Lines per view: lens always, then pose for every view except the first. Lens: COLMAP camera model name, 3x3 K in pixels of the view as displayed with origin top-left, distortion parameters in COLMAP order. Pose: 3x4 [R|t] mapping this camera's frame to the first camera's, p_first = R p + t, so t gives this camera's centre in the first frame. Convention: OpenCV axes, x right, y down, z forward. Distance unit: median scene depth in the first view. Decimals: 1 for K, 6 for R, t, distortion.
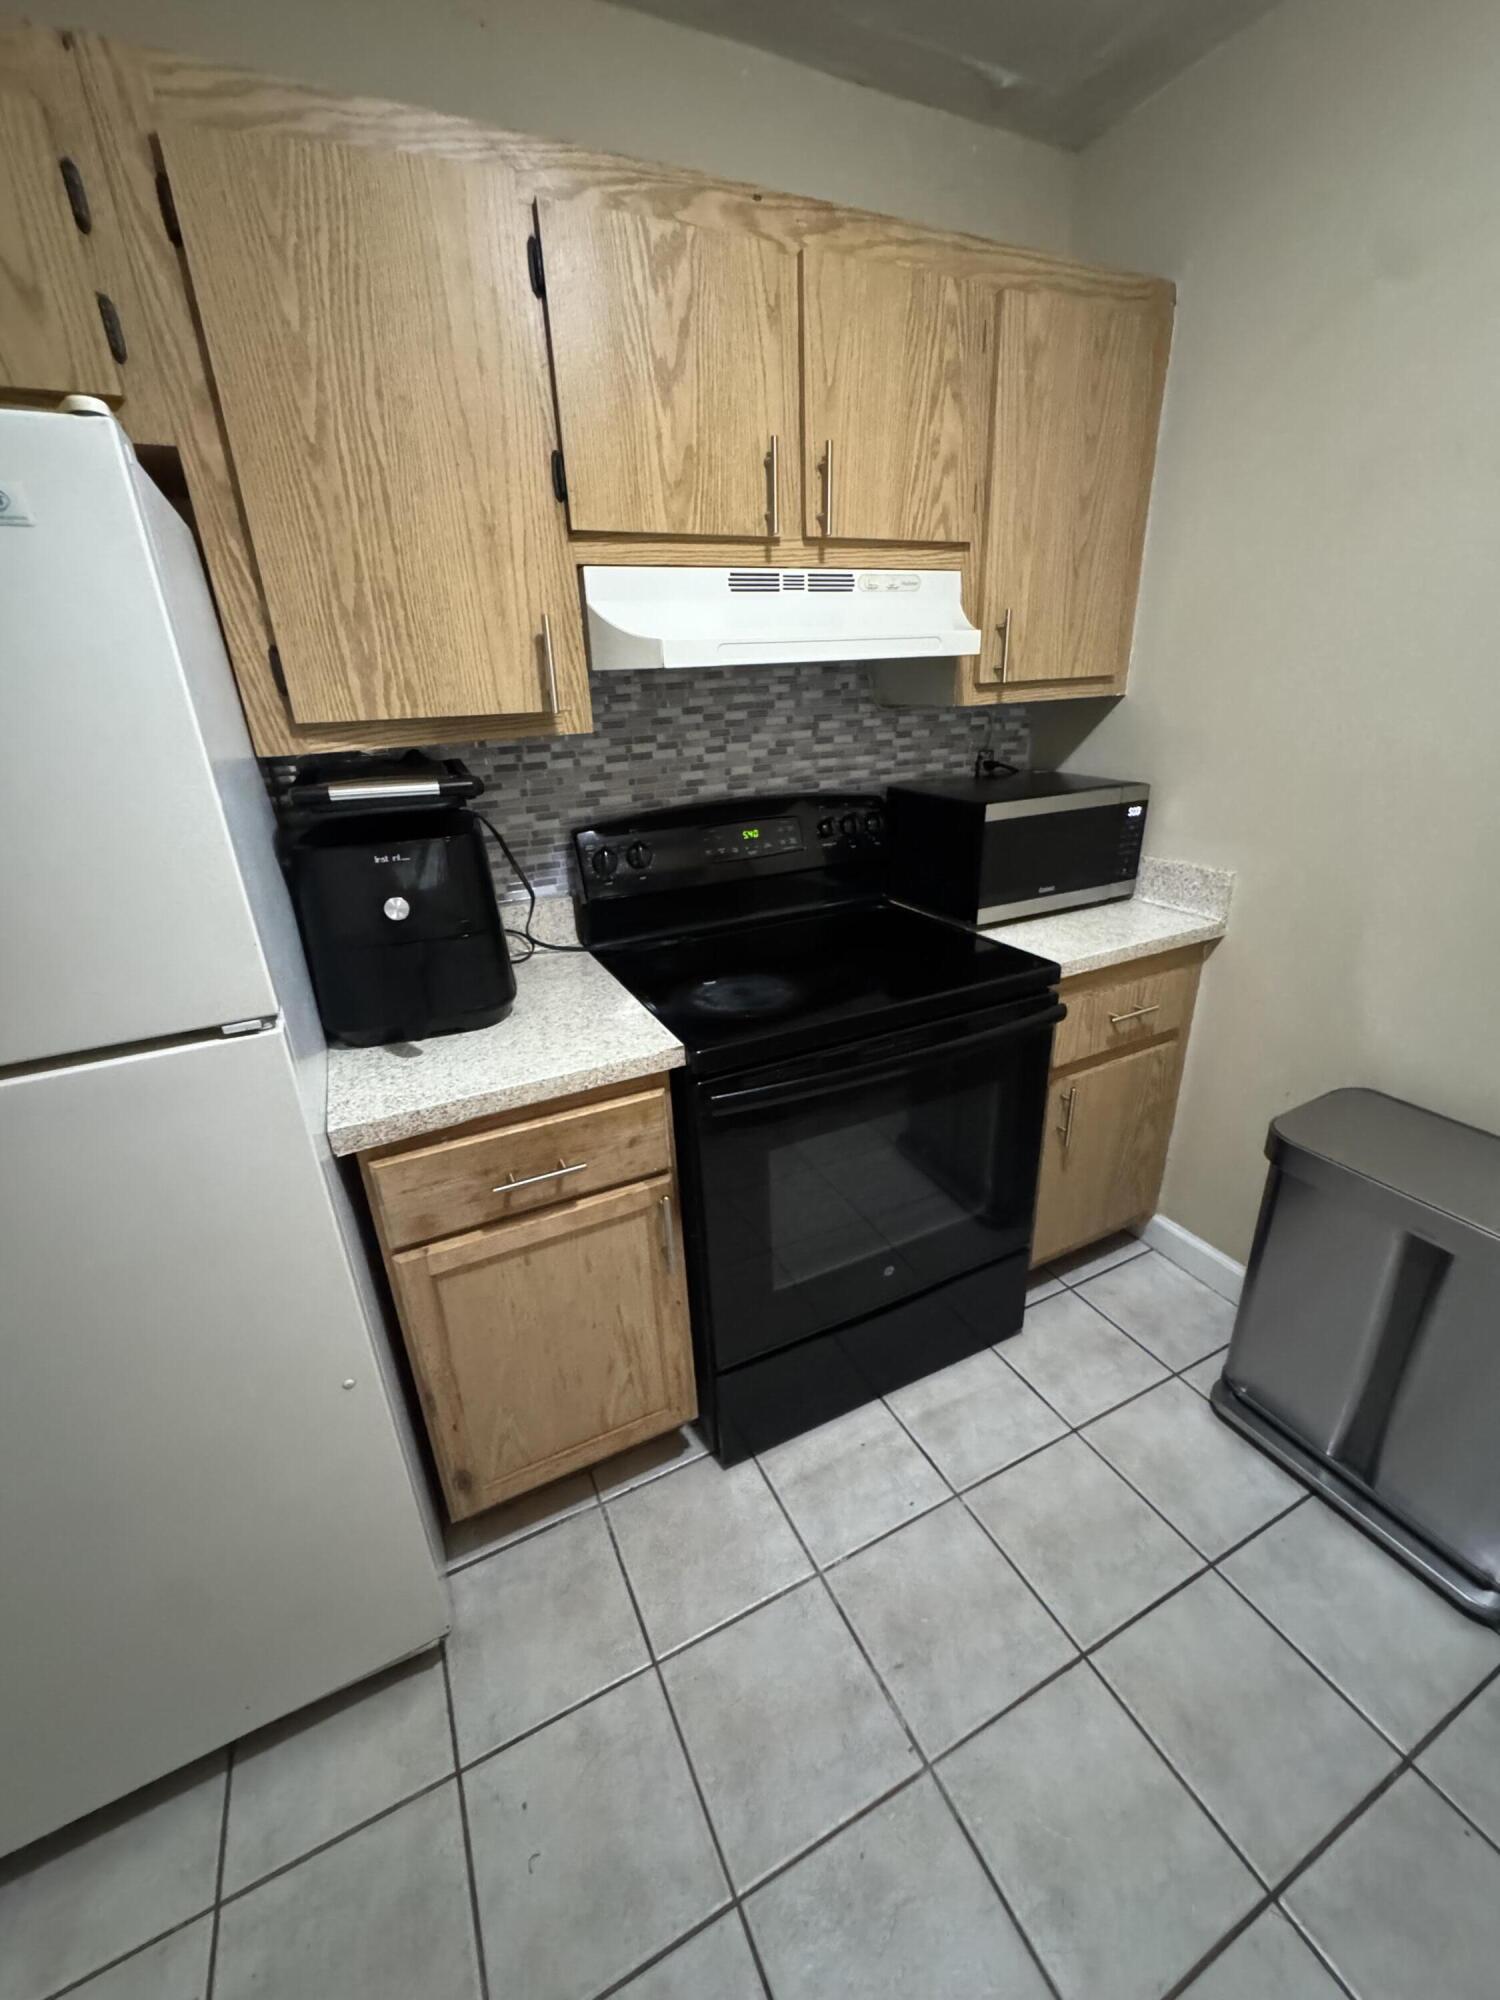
lens RADIAL K [[805.8, 0, 750.0], [0, 805.8, 1000.0], [0, 0, 1]] dist [-0.001171, 0.000037]
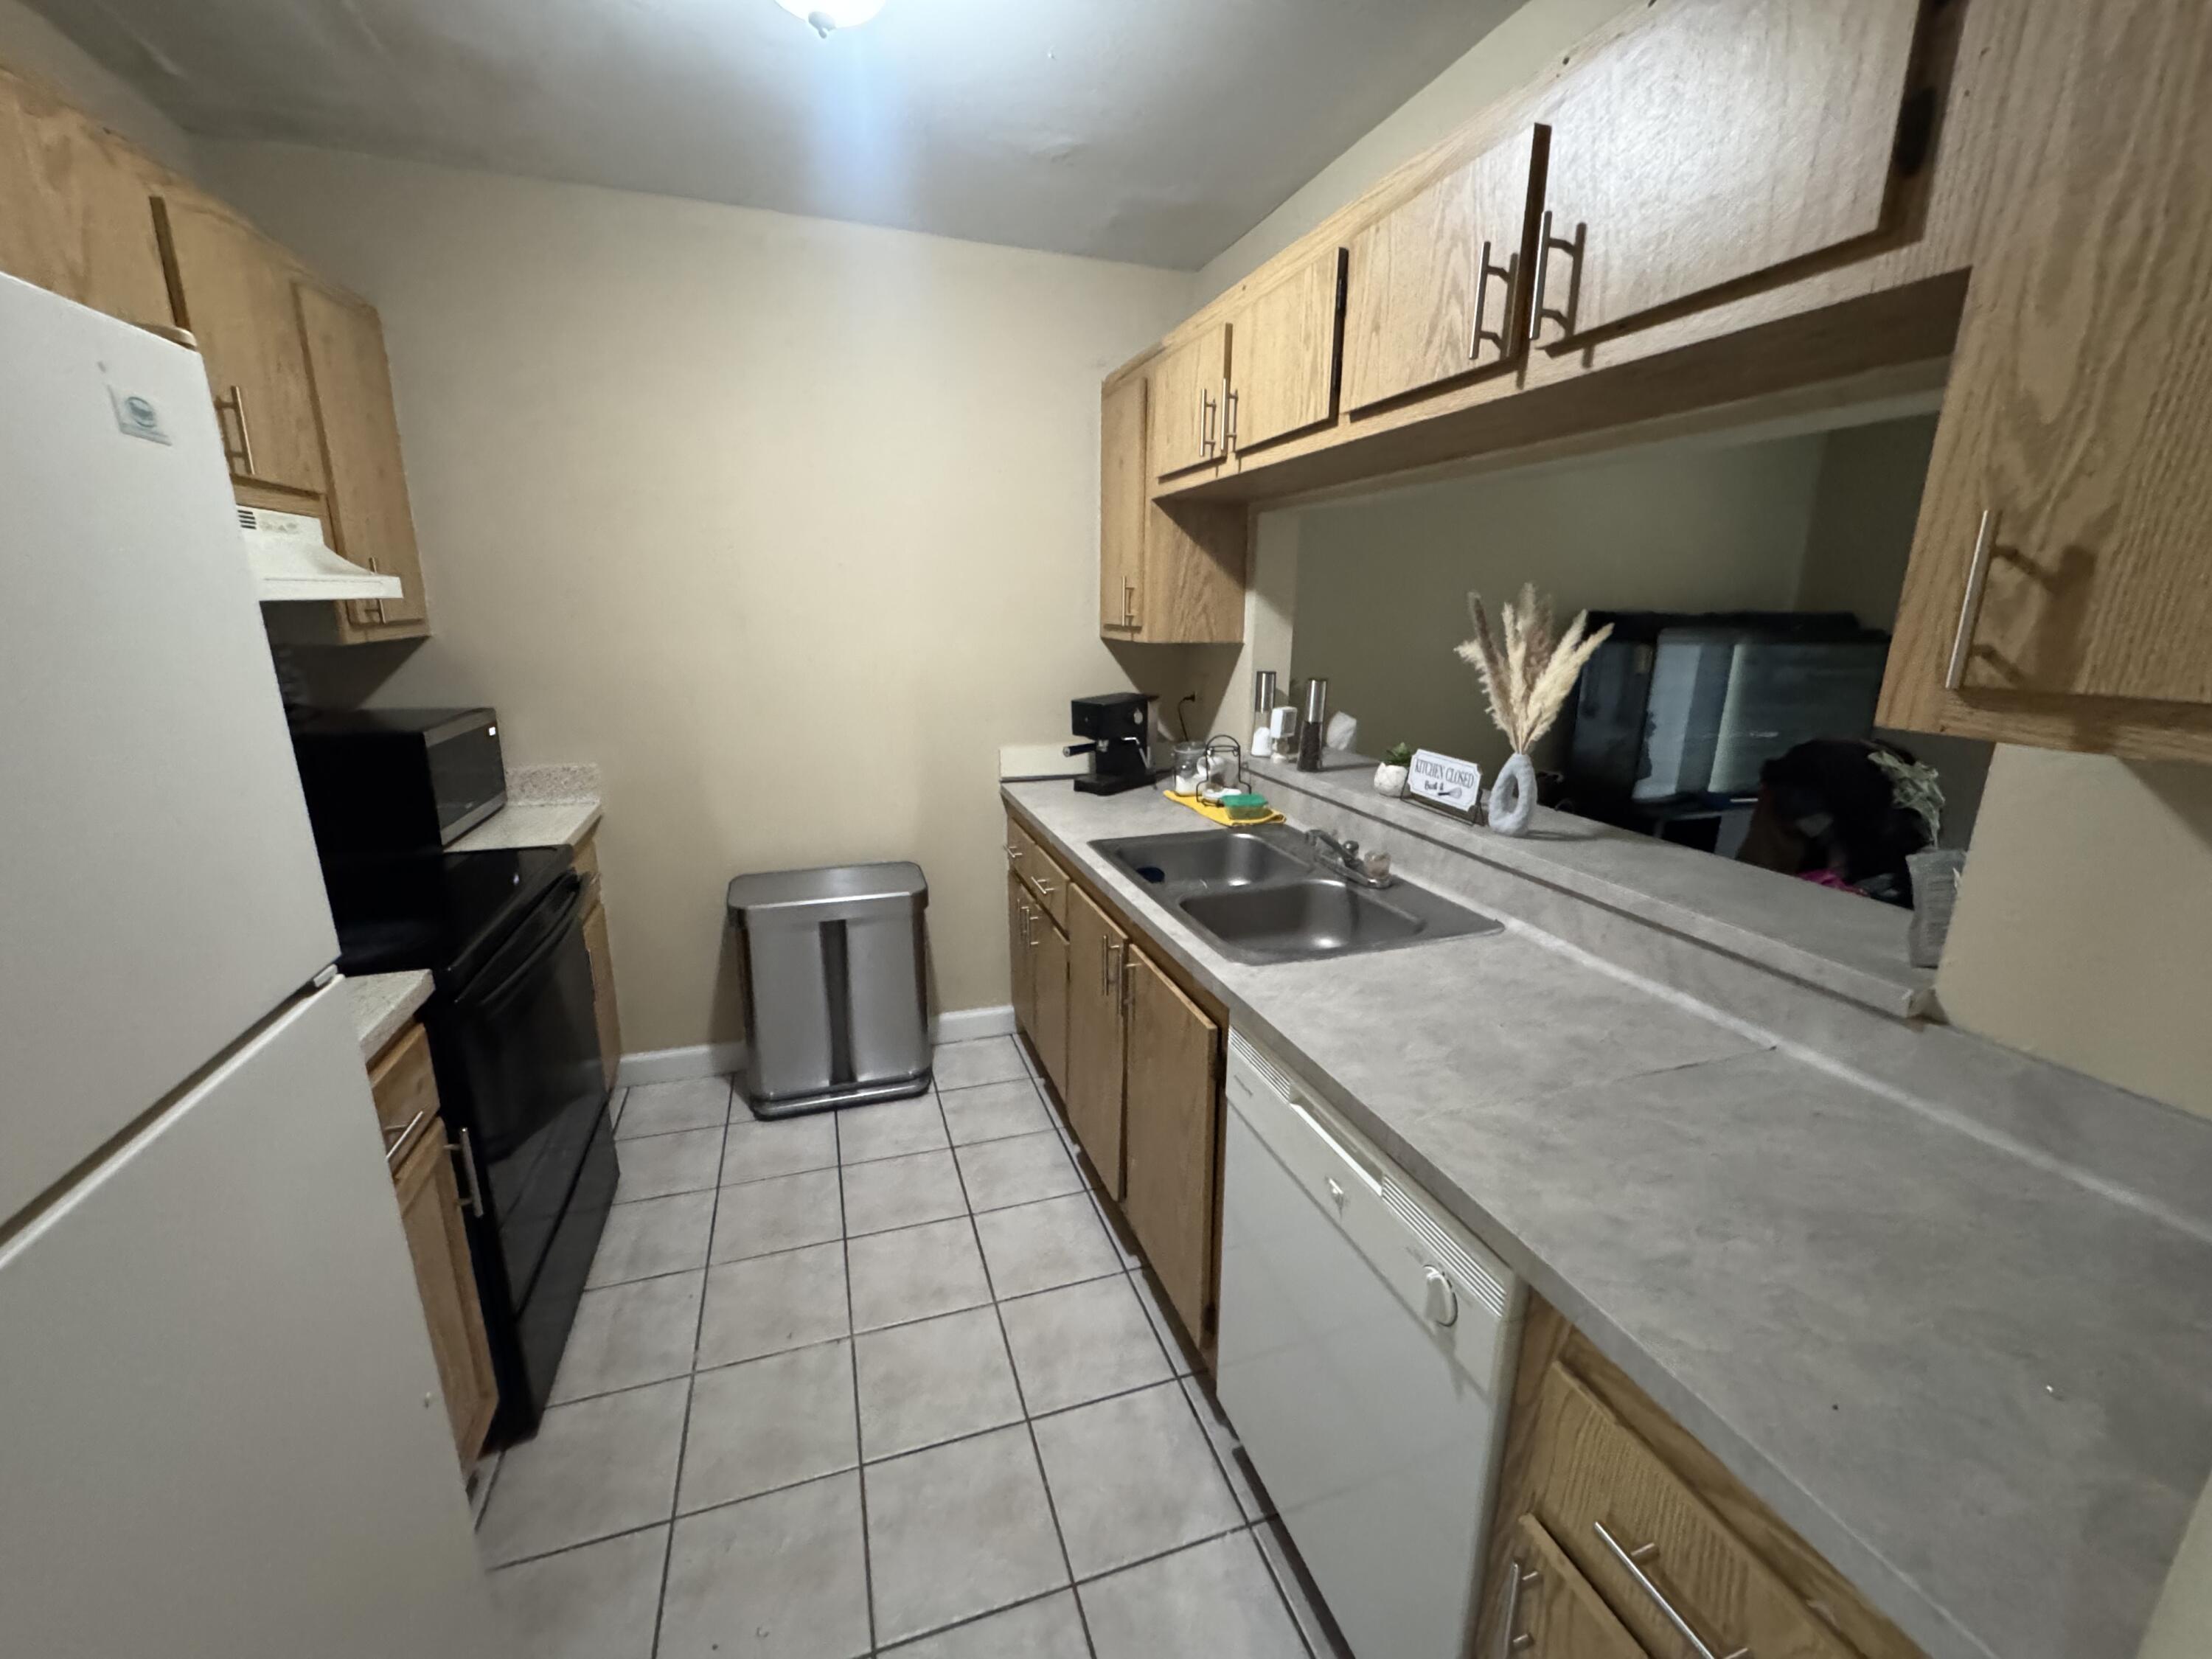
lens RADIAL K [[891.2, 0, 1106.0], [0, 891.2, 829.5], [0, 0, 1]] dist [-0.001171, 0.000037]
pose [[0.134665, -0.207116, 0.969004, -0.724929], [0.356903, 0.922414, 0.147558, 0.024510], [-0.924384, 0.325970, 0.198137, -0.026142]]
